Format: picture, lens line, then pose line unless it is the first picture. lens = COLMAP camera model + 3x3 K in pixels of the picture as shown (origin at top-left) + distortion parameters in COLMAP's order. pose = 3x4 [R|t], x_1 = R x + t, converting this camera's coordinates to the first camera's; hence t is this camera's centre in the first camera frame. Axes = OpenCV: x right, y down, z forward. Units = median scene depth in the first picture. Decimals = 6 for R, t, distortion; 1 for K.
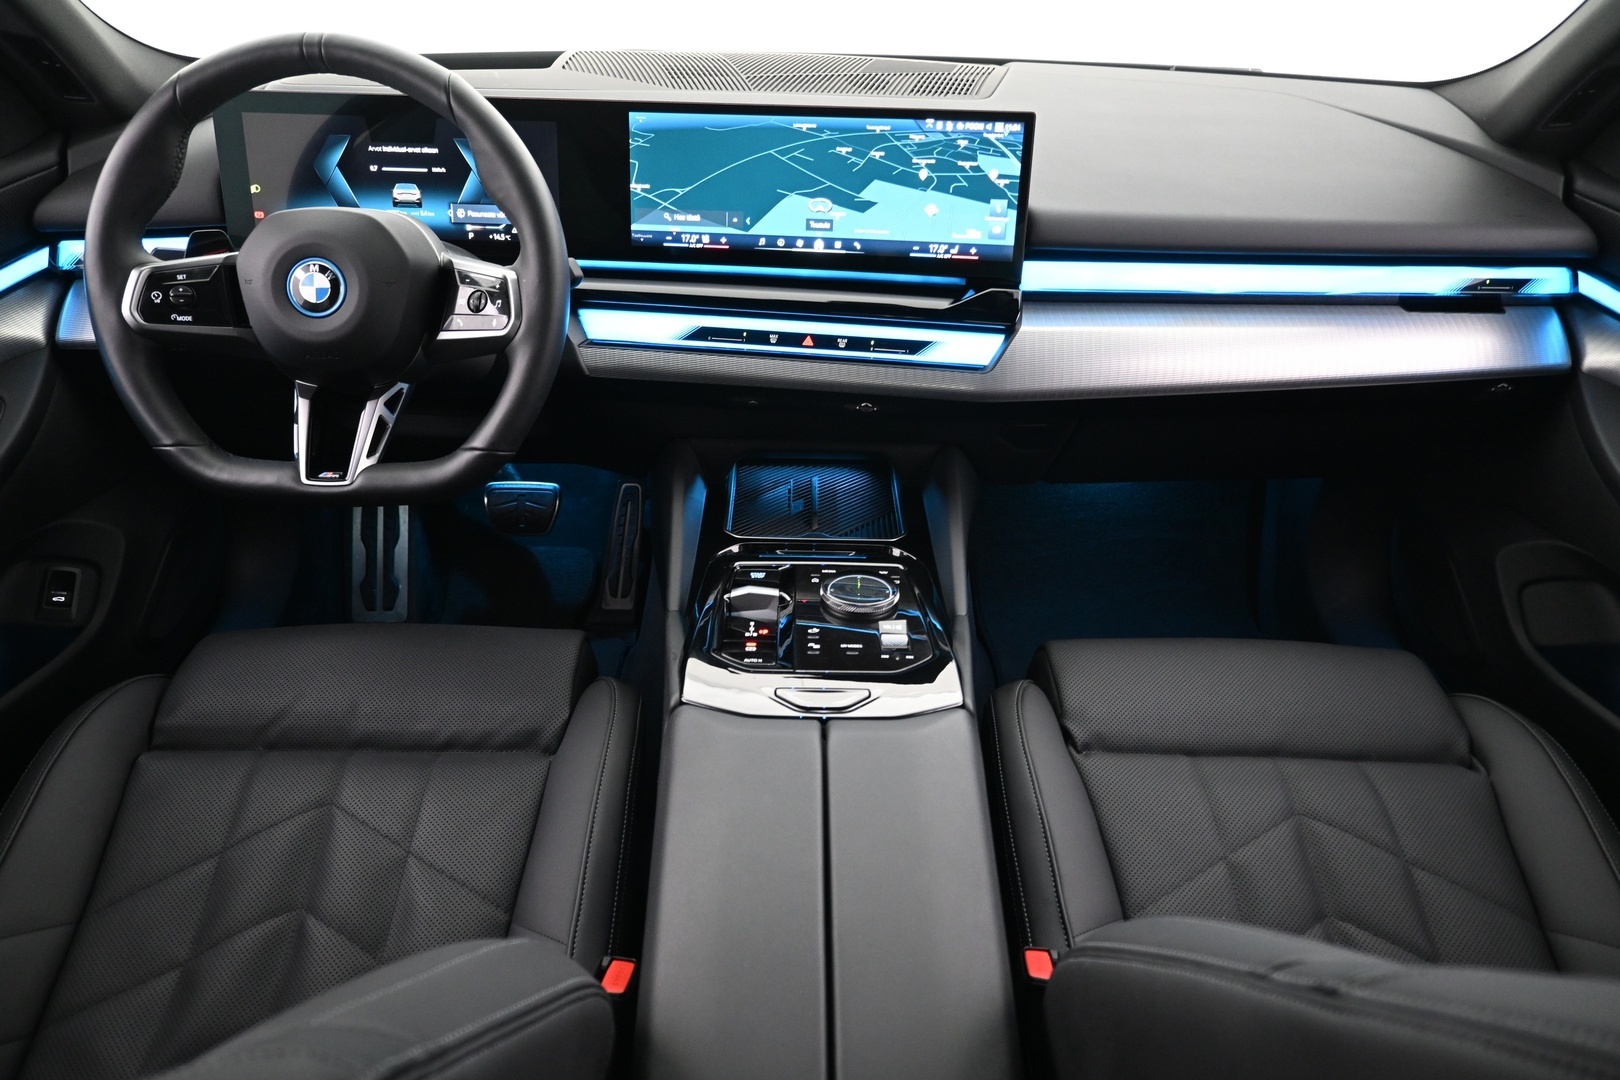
lens RADIAL K [[1166.4, 0, 821.2], [0, 1166.4, 535.3], [0, 0, 1]] dist [-0.004829, 0.001658]
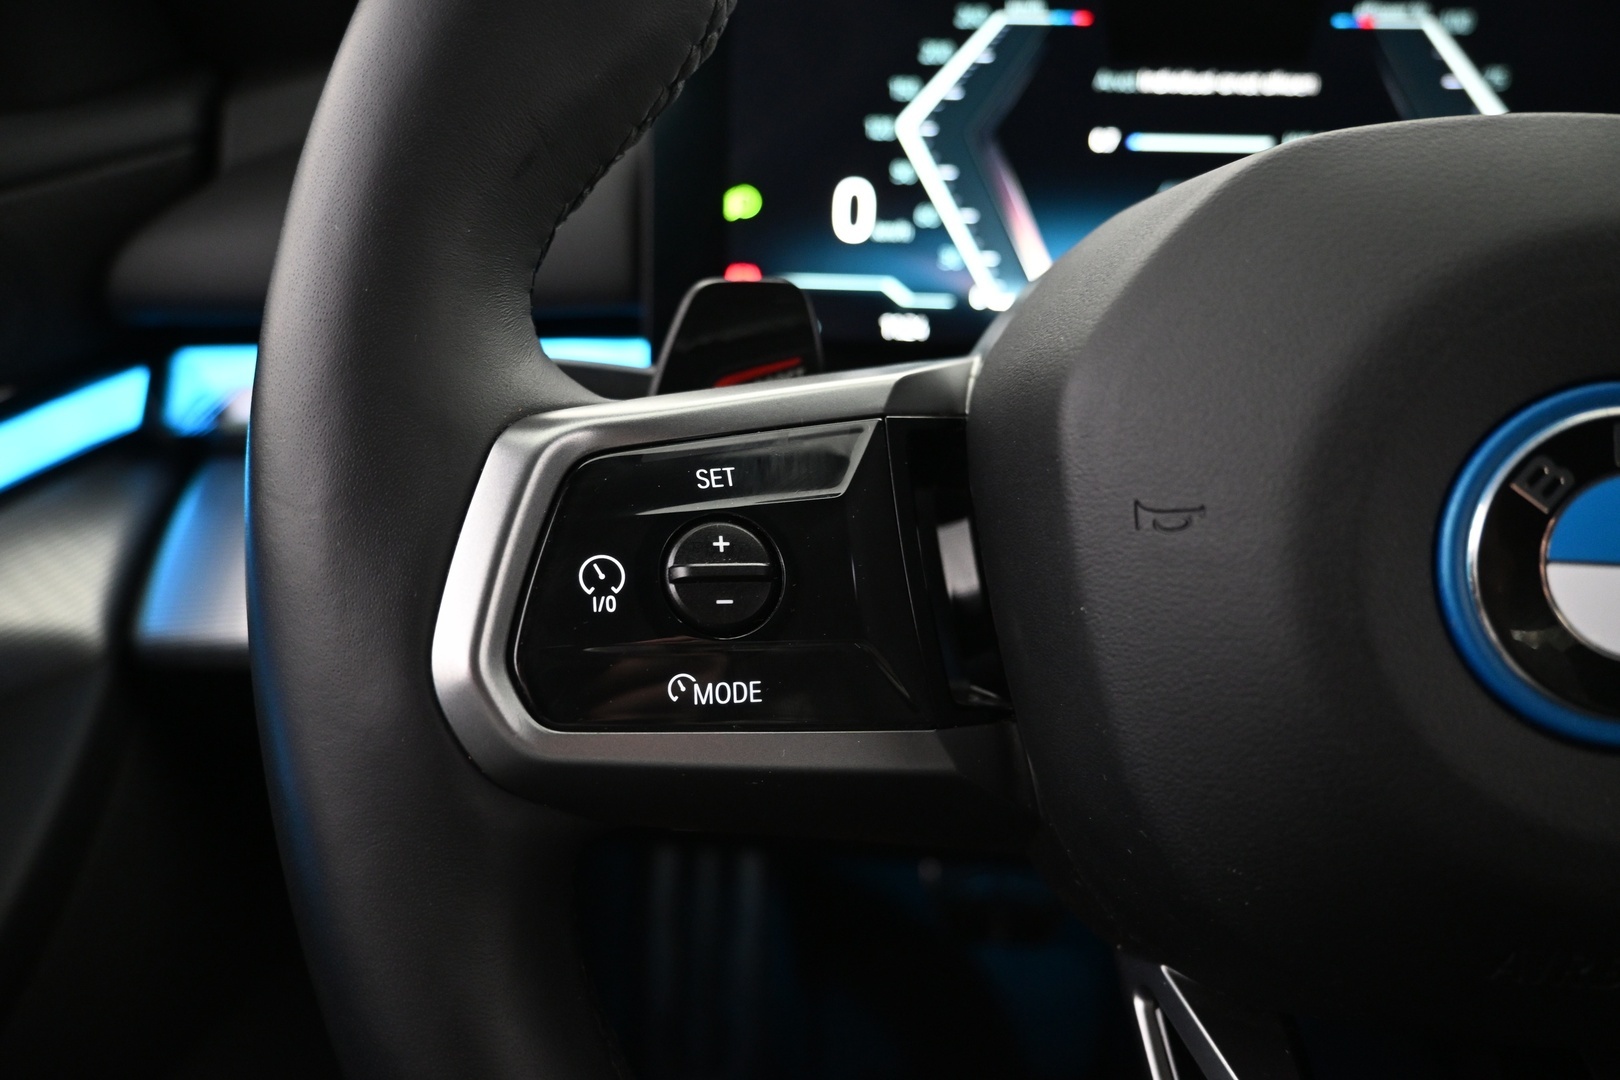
lens RADIAL K [[1166.4, 0, 813.2], [0, 1166.4, 532.5], [0, 0, 1]] dist [-0.004829, 0.001658]
pose [[0.996203, 0.017445, -0.085294, -0.437957], [-0.029074, 0.990136, -0.137061, -0.158089], [0.082062, 0.139020, 0.986884, 0.685407]]
